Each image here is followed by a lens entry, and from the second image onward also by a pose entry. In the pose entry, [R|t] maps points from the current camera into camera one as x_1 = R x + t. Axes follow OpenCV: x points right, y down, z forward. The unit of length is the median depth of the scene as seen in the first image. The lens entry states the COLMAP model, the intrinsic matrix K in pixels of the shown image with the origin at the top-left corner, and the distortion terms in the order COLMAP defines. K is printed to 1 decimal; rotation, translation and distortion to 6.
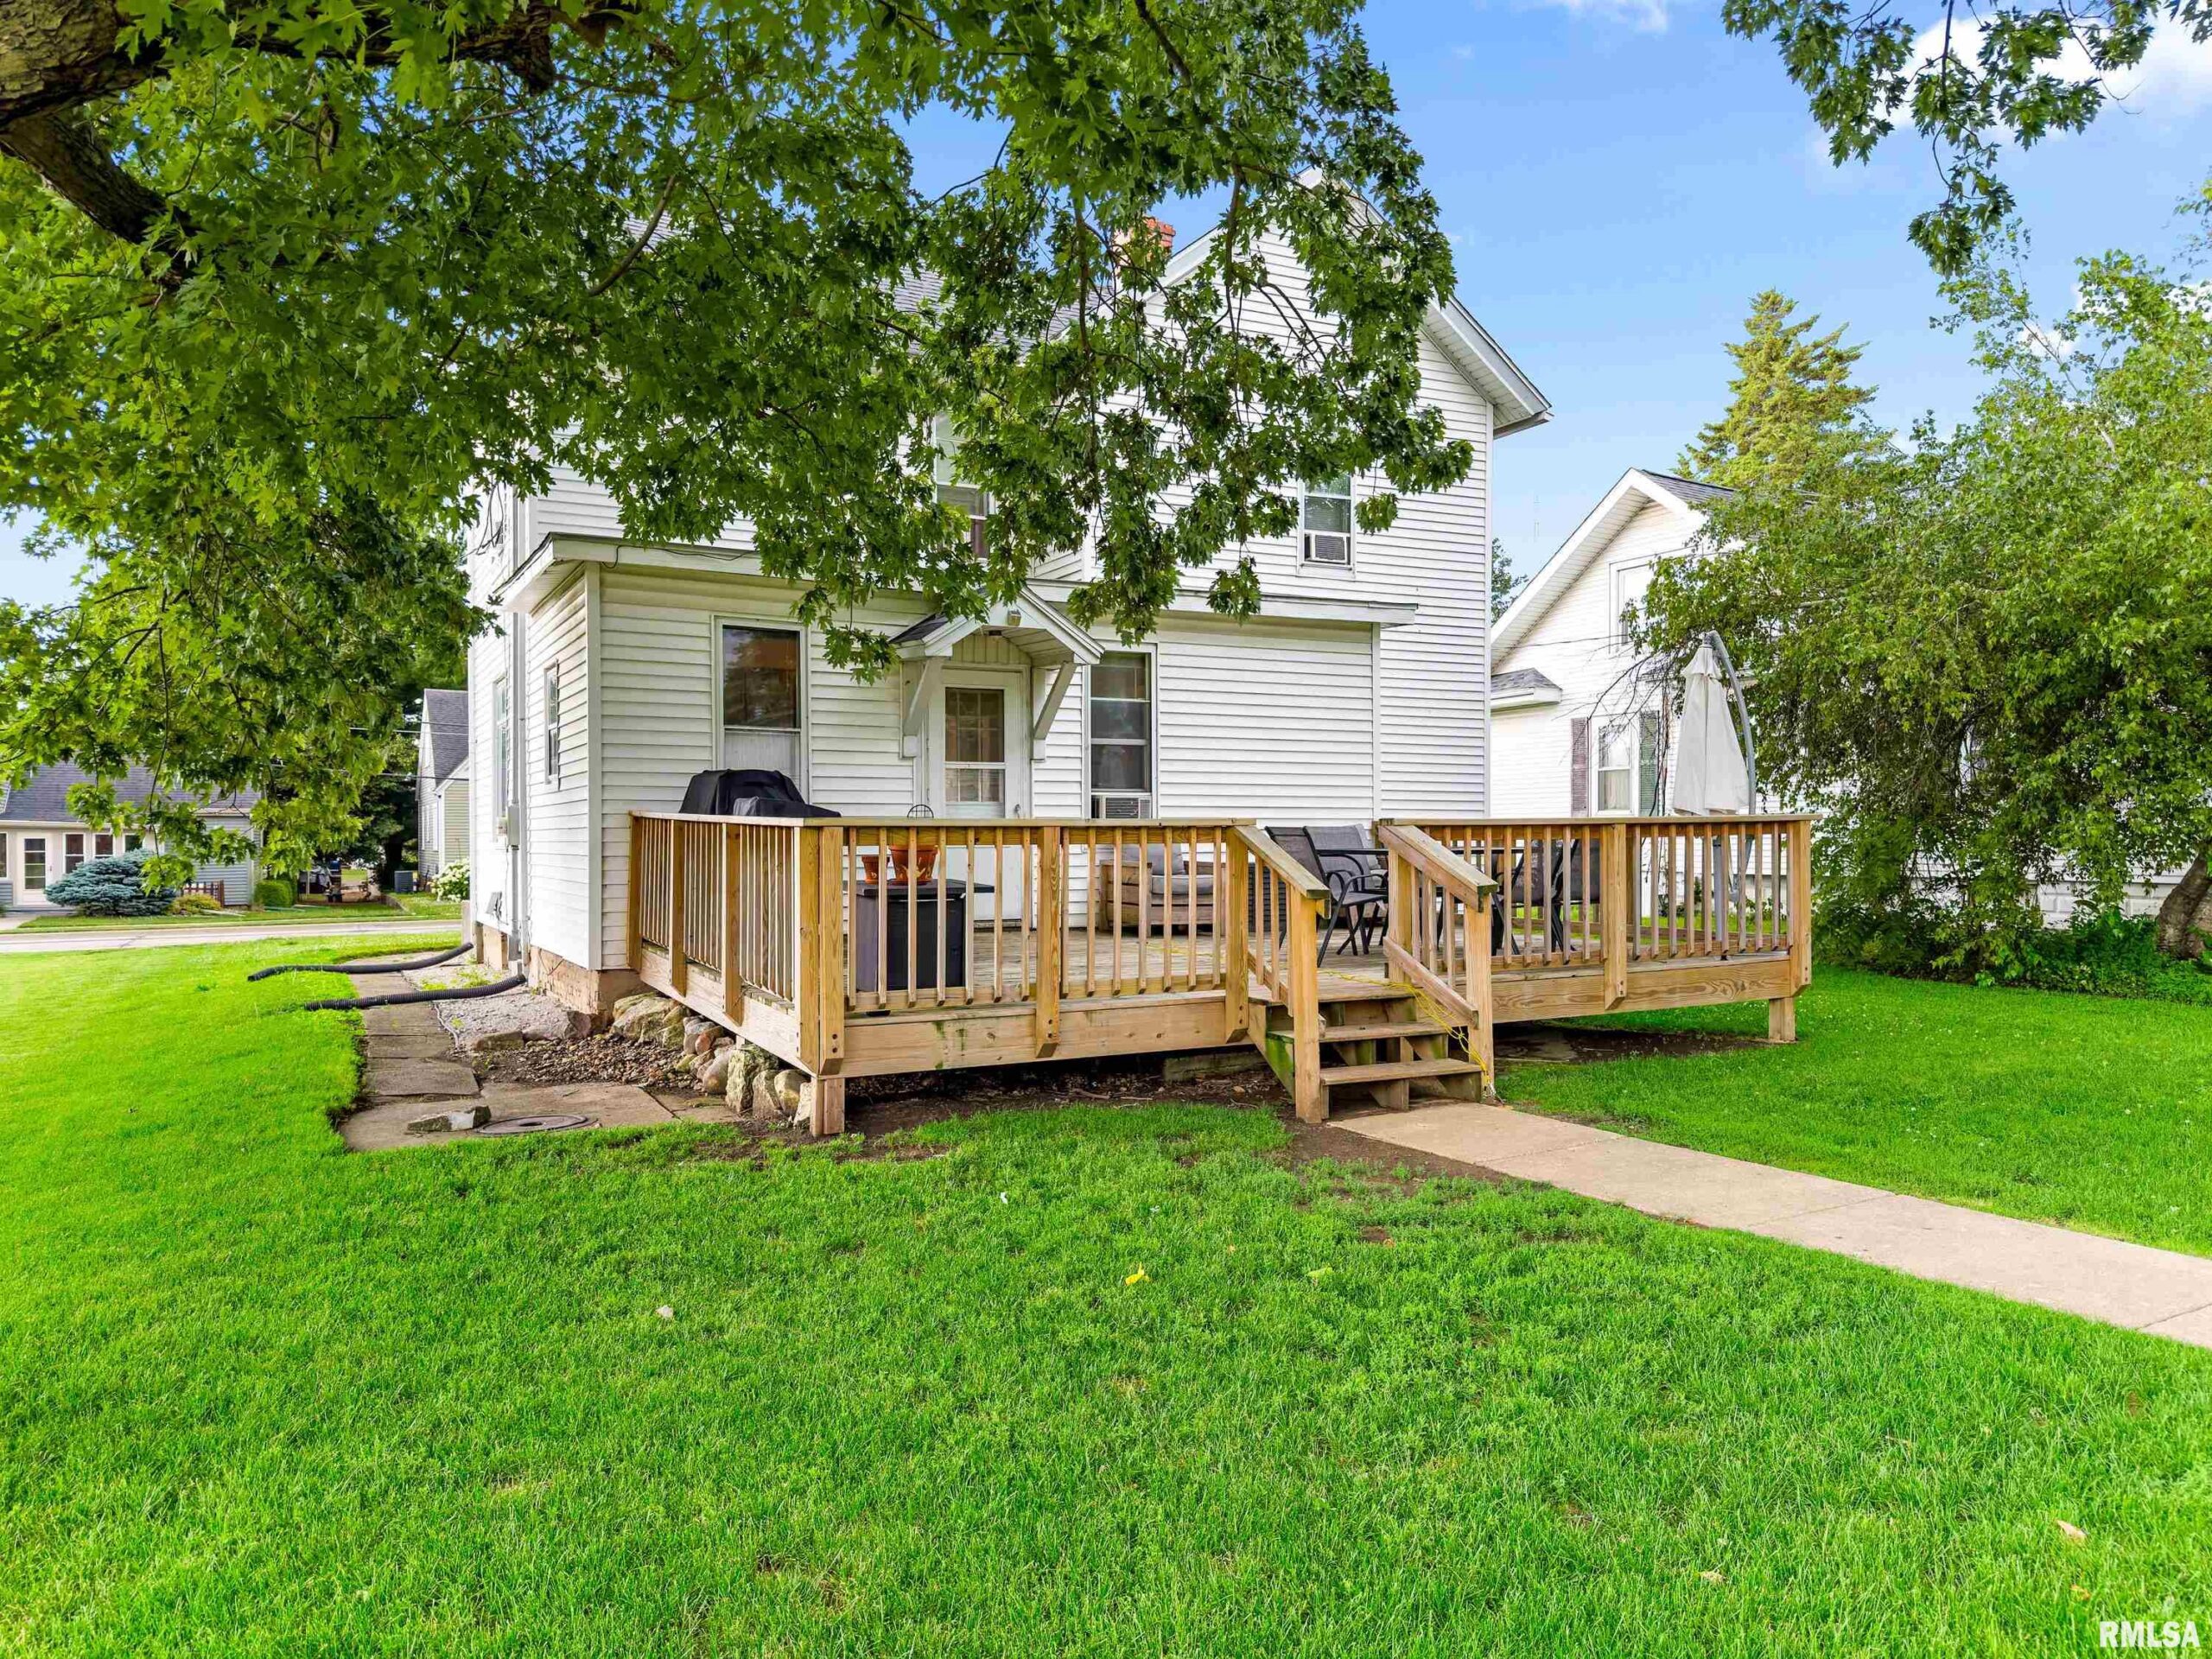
lens RADIAL K [[1576.2, 0, 1105.2], [0, 1576.2, 827.9], [0, 0, 1]] dist [0.011118, 0.000723]
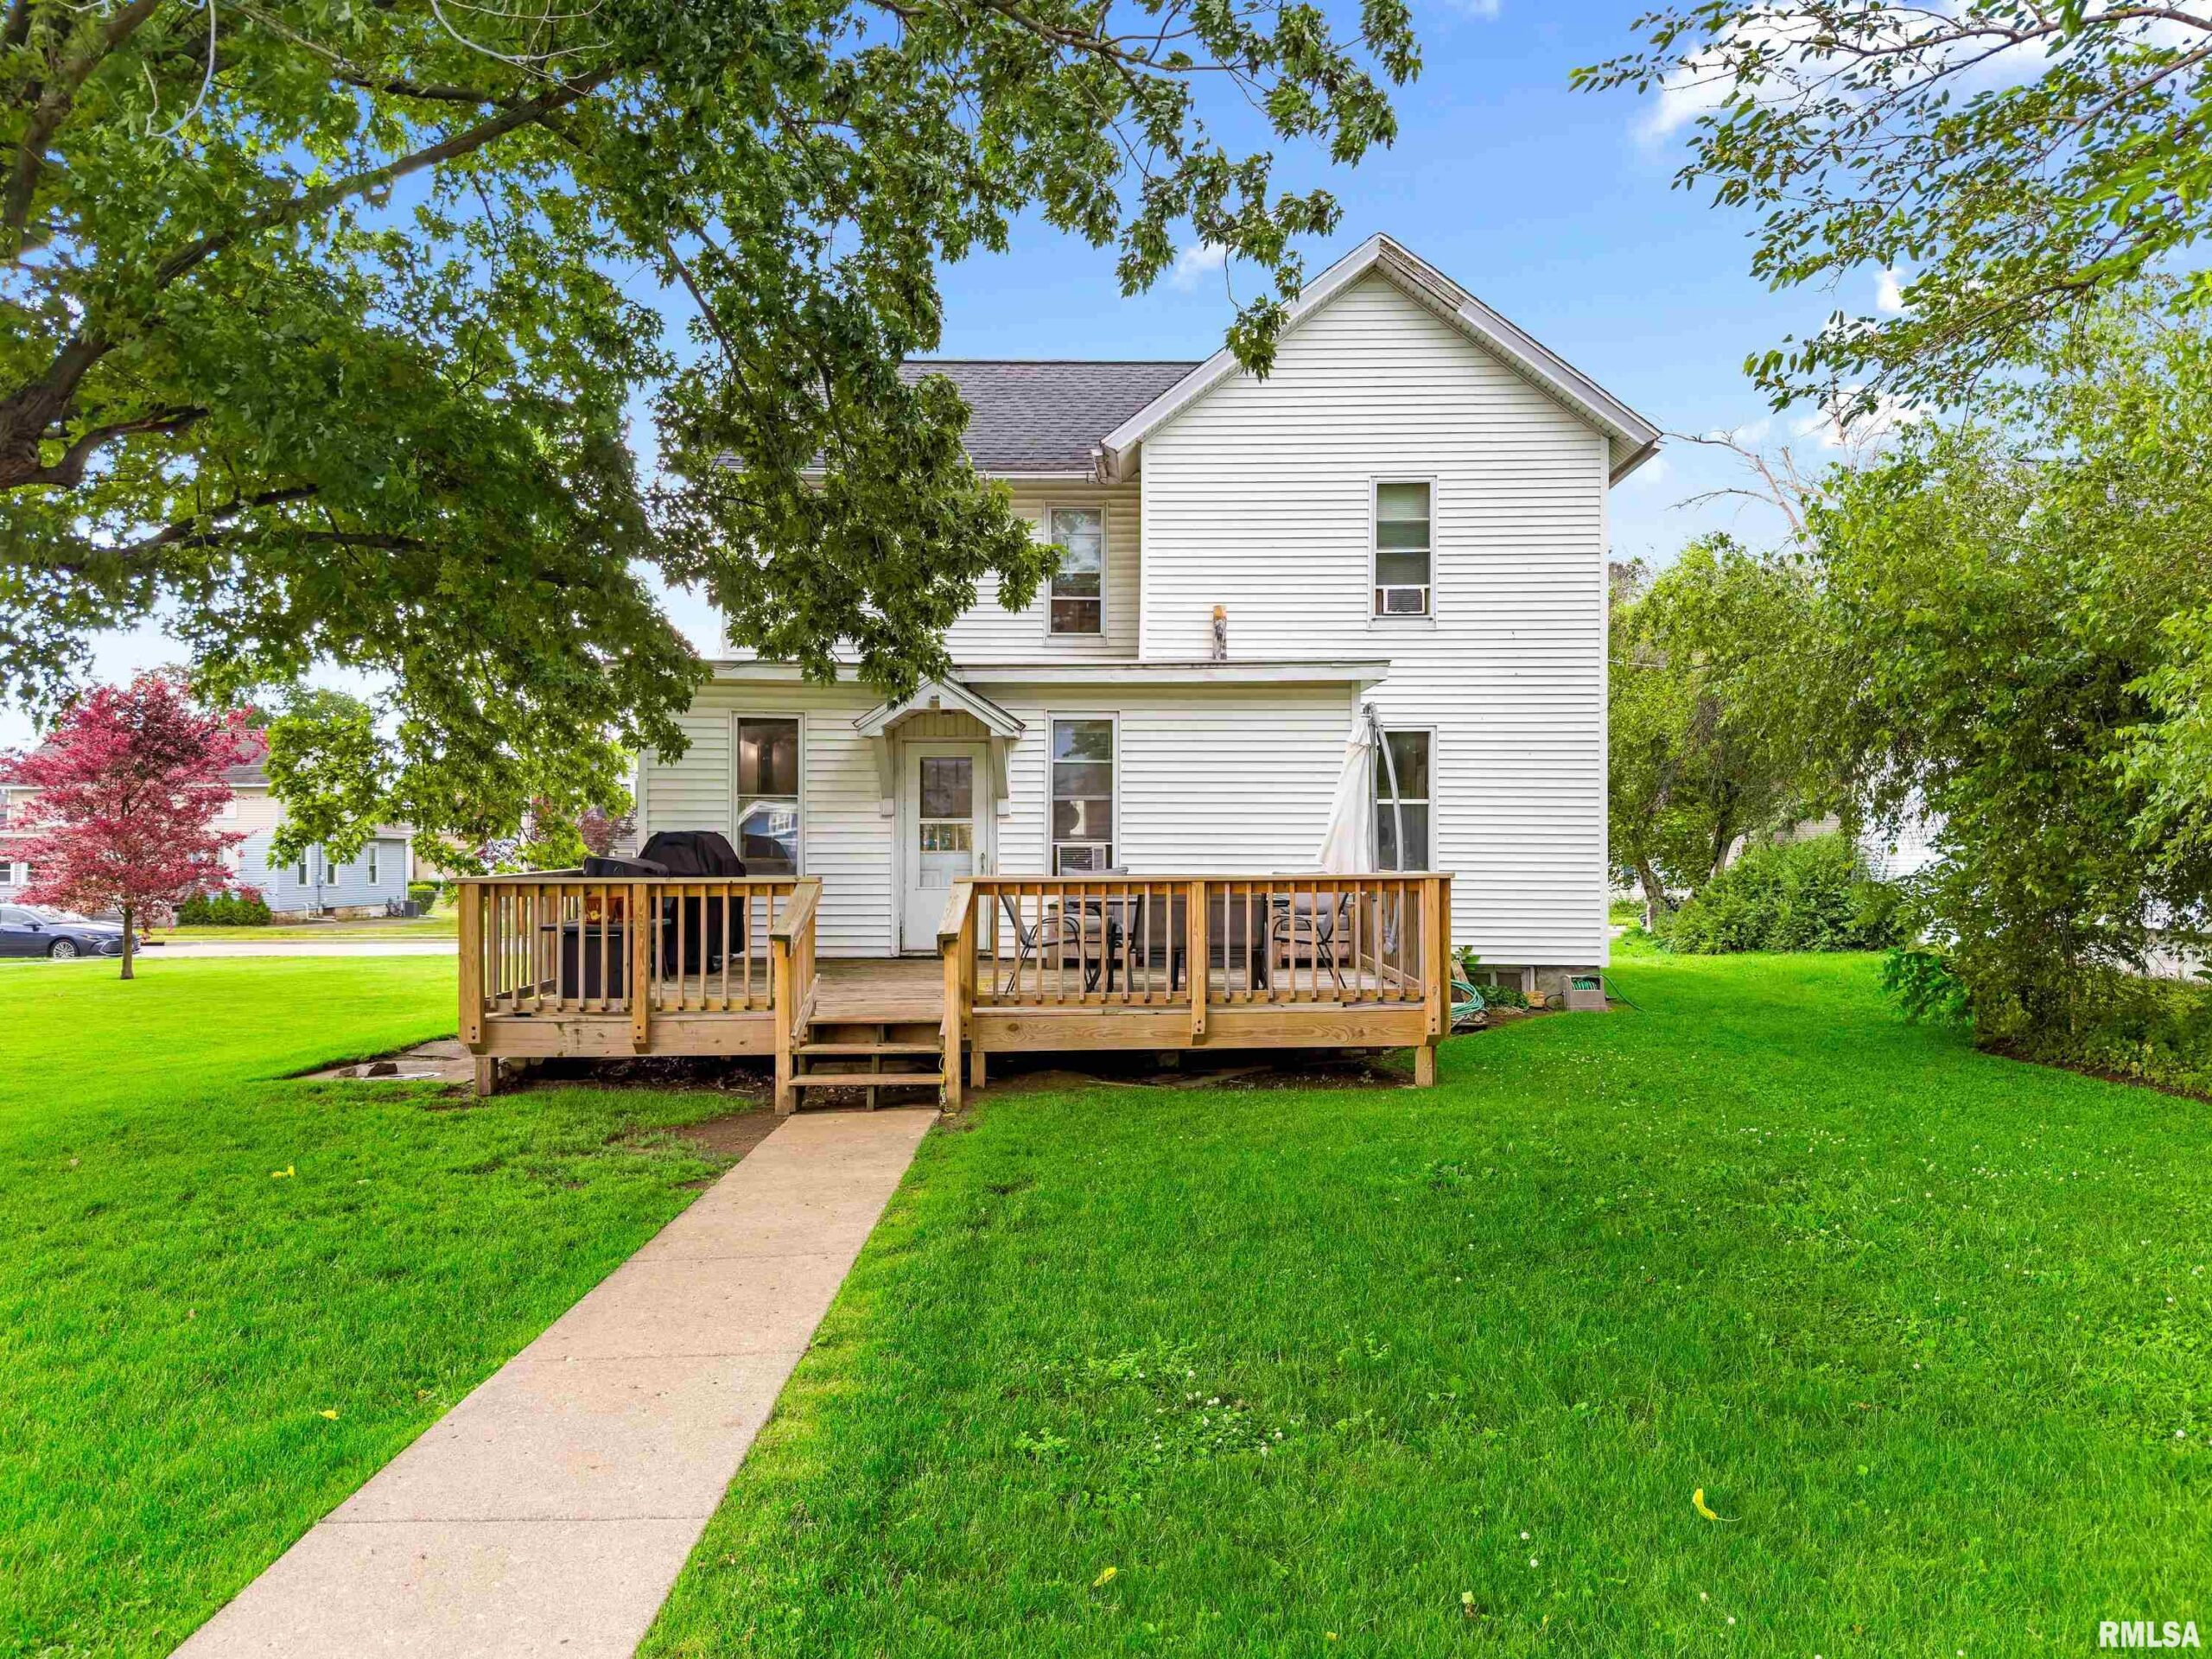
lens RADIAL K [[1576.2, 0, 1106.9], [0, 1576.2, 835.4], [0, 0, 1]] dist [0.011118, 0.000723]
pose [[0.897310, -0.005303, -0.441369, 0.556151], [0.001996, 0.999966, -0.007958, -0.018715], [0.441397, 0.006260, 0.897290, -0.028780]]
